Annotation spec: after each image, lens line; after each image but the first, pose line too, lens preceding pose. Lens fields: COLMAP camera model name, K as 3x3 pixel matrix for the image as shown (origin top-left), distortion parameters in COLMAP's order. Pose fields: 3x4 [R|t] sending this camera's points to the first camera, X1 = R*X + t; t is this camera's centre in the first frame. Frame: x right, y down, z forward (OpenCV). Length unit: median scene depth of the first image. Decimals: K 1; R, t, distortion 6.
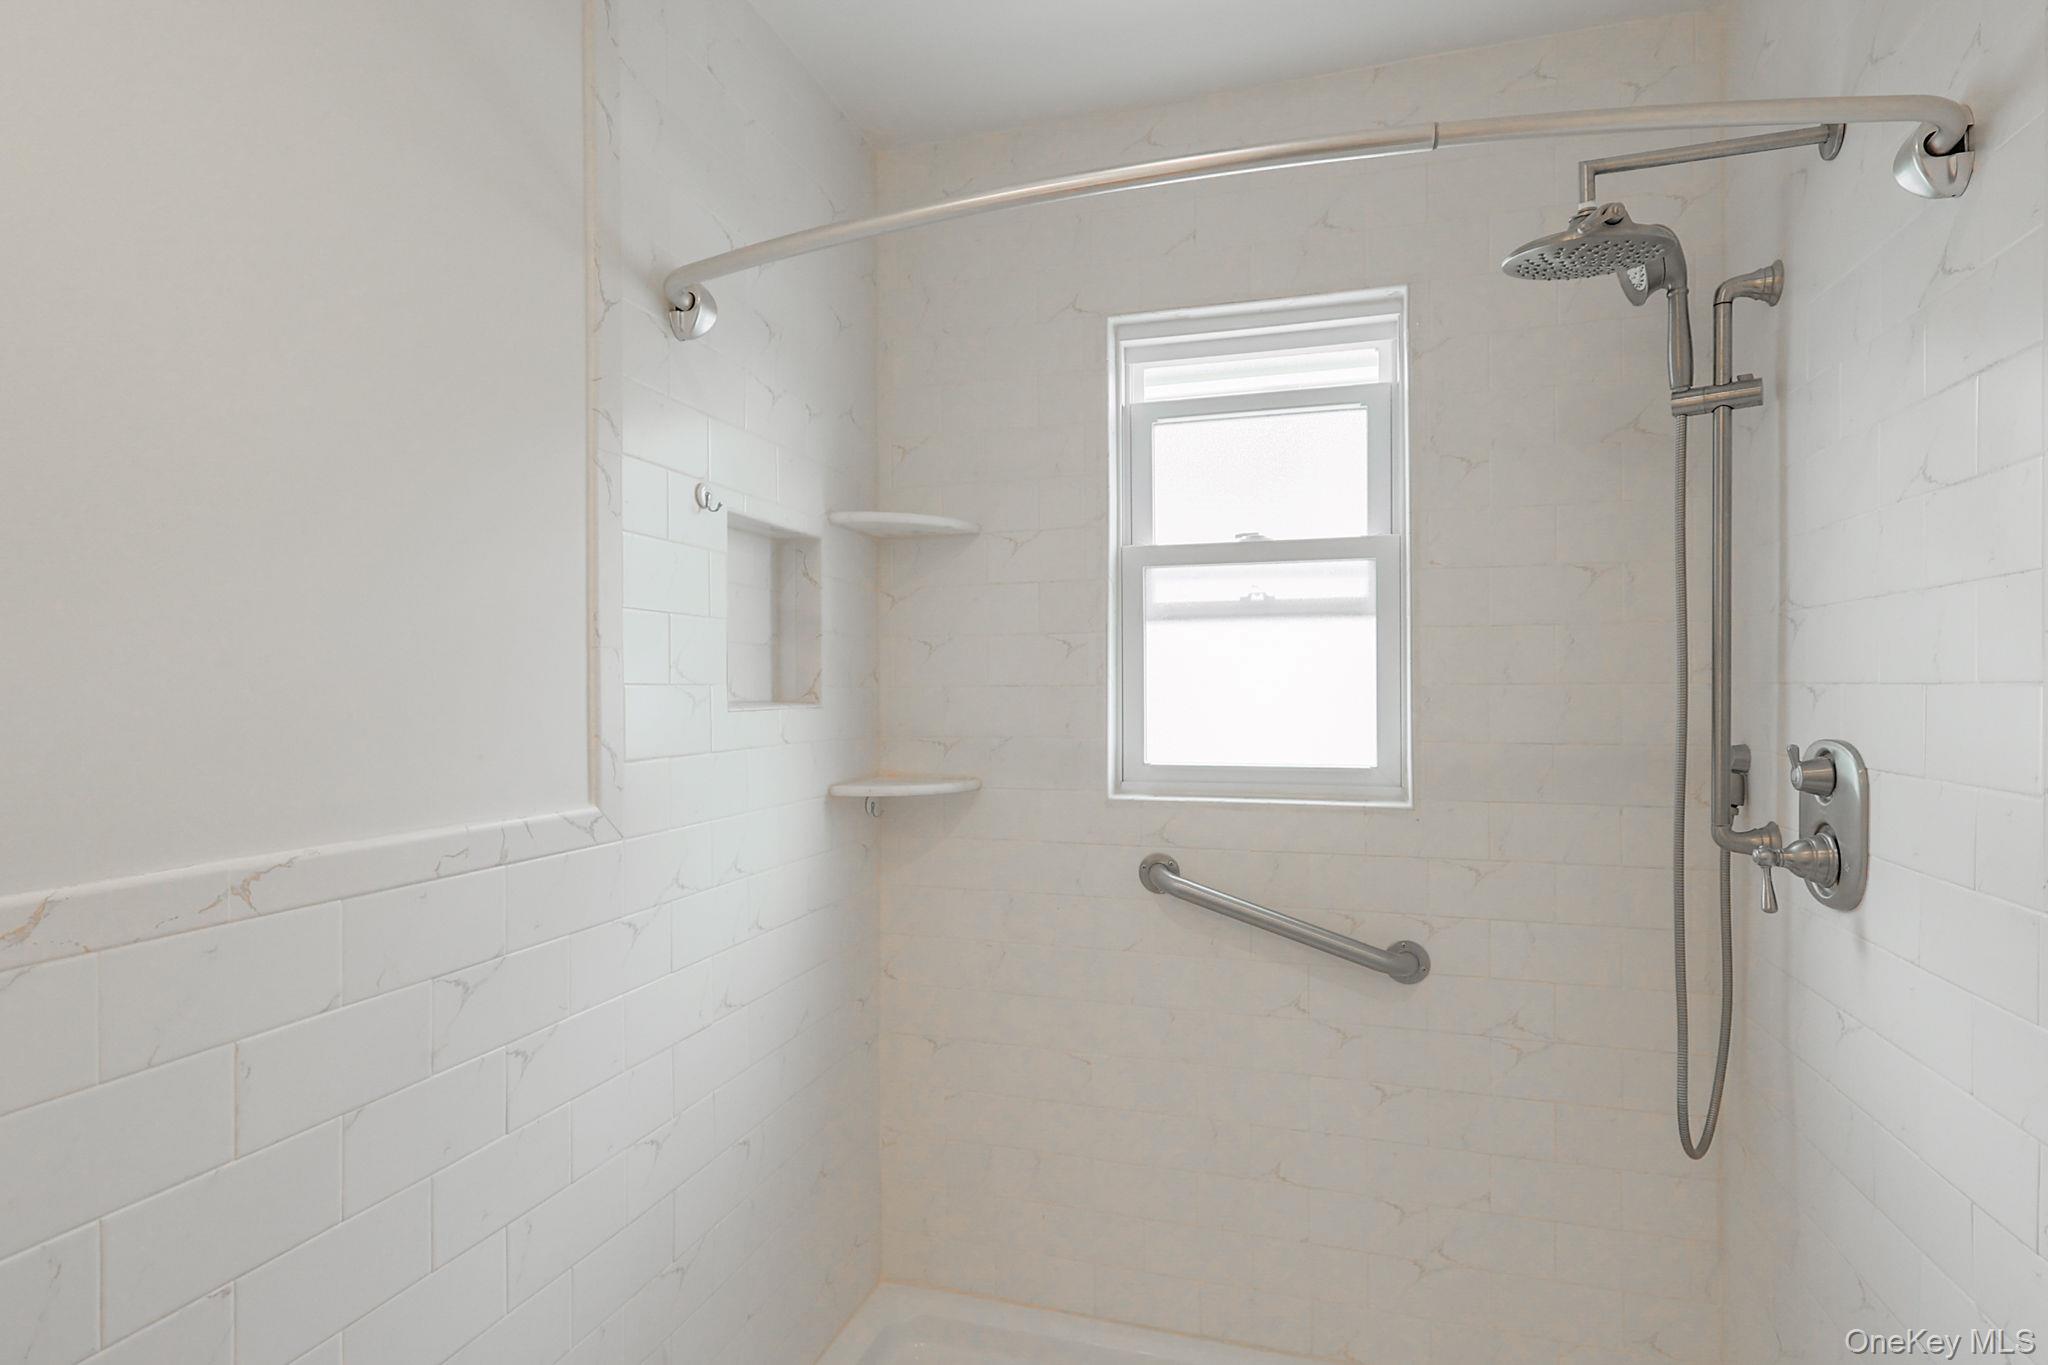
lens RADIAL K [[1038.3, 0, 1019.9], [0, 1038.3, 685.9], [0, 0, 1]] dist [-0.002505, -0.002695]
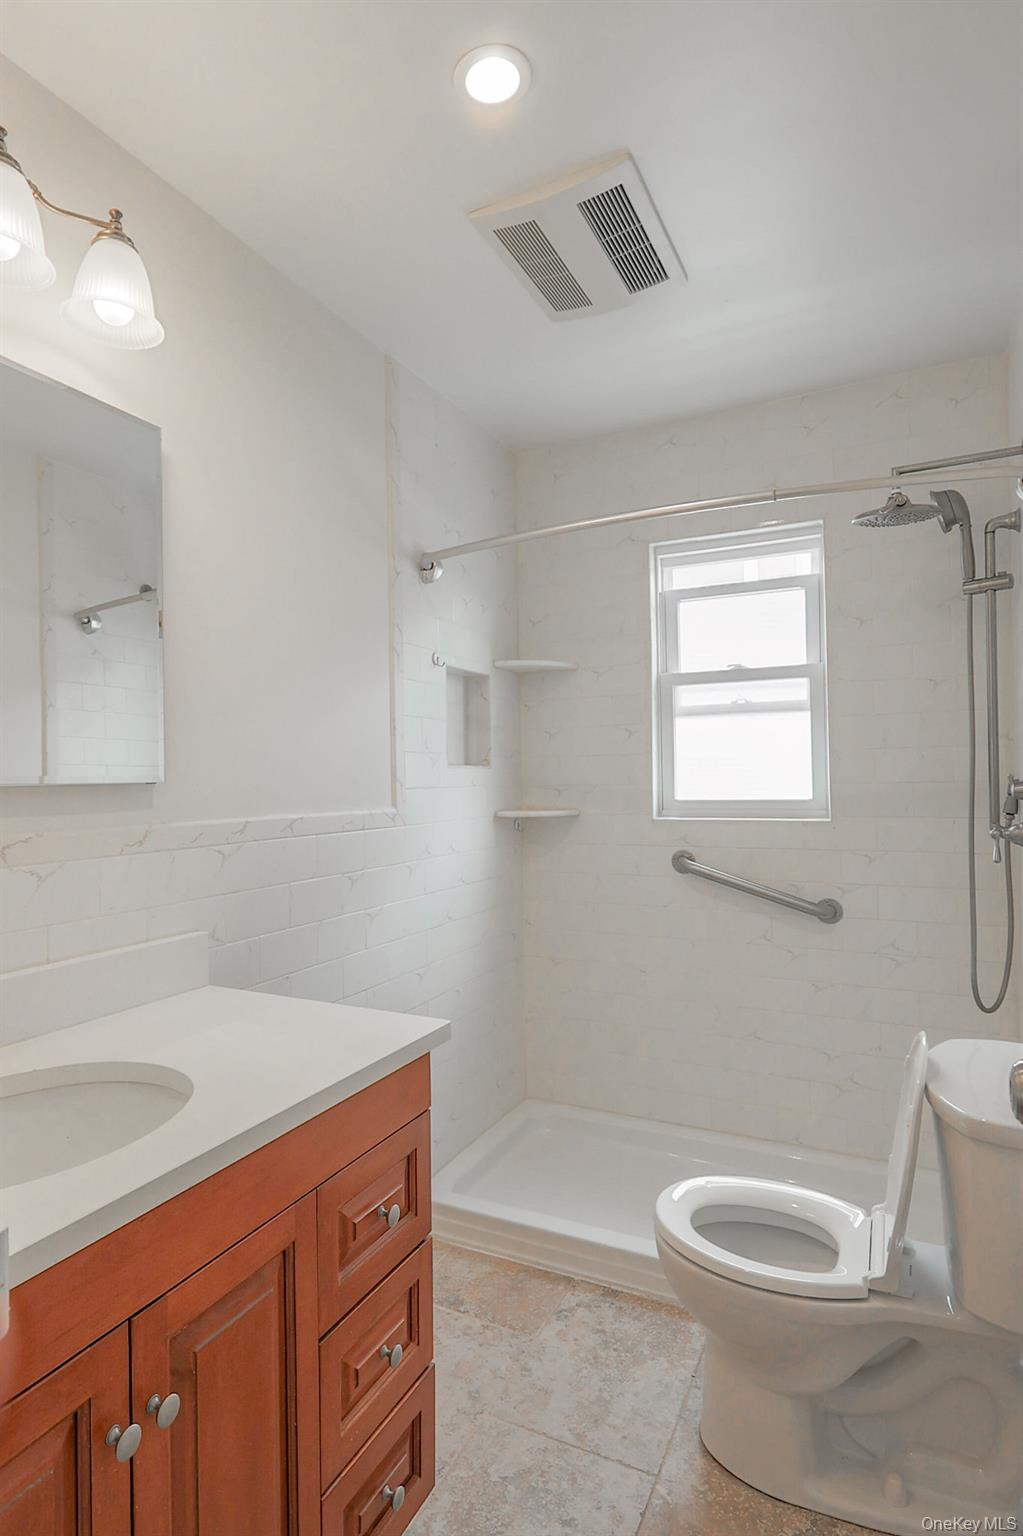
lens RADIAL K [[778.7, 0, 482.8], [0, 778.7, 763.2], [0, 0, 1]] dist [-0.002505, -0.002695]
pose [[0.985406, -0.012776, -0.169740, 0.027414], [0.011248, 0.999887, -0.009960, 0.025523], [0.169848, 0.007905, 0.985439, -0.353042]]
